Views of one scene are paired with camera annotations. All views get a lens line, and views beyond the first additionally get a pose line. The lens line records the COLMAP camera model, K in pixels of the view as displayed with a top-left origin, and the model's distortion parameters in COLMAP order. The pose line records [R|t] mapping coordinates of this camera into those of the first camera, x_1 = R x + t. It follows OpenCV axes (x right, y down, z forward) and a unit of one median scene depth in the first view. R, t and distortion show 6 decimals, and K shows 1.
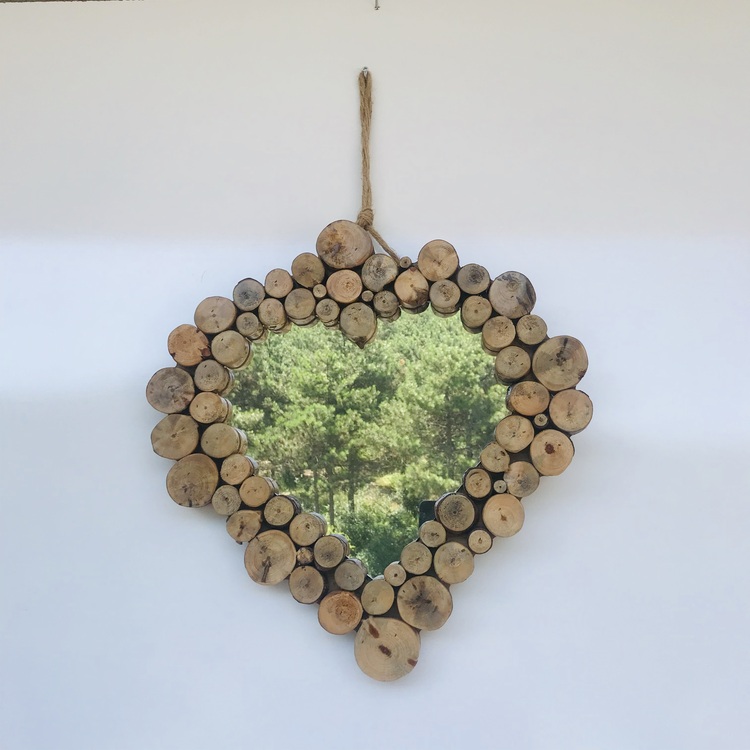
lens RADIAL K [[796.6, 0, 360.5], [0, 796.6, 376.4], [0, 0, 1]] dist [-0.026621, 0.000000]
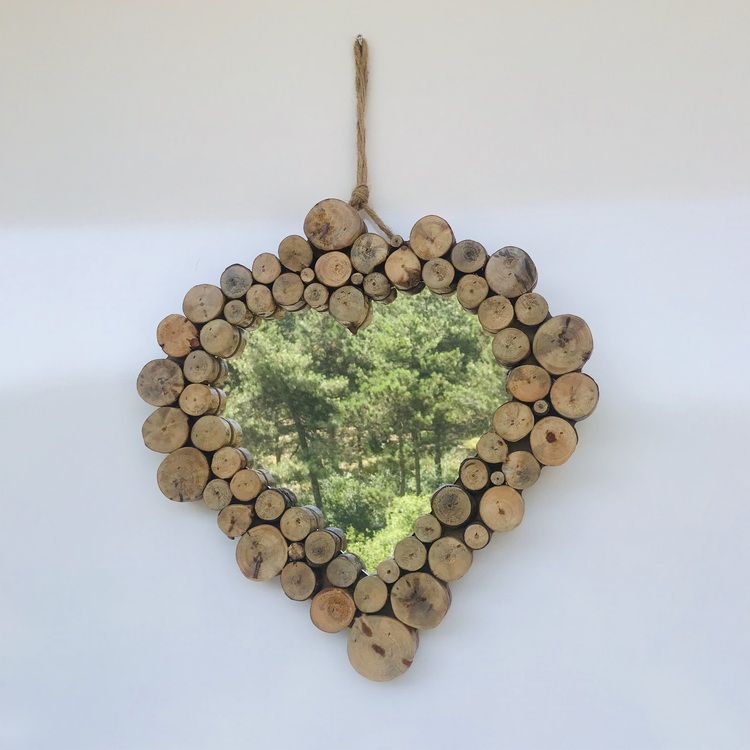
lens RADIAL K [[796.6, 0, 367.1], [0, 796.6, 370.7], [0, 0, 1]] dist [-0.026621, 0.000000]
pose [[0.994635, -0.025068, -0.100367, 0.114684], [0.028857, 0.998918, 0.036479, -0.025975], [0.099344, -0.039179, 0.994282, 0.053501]]
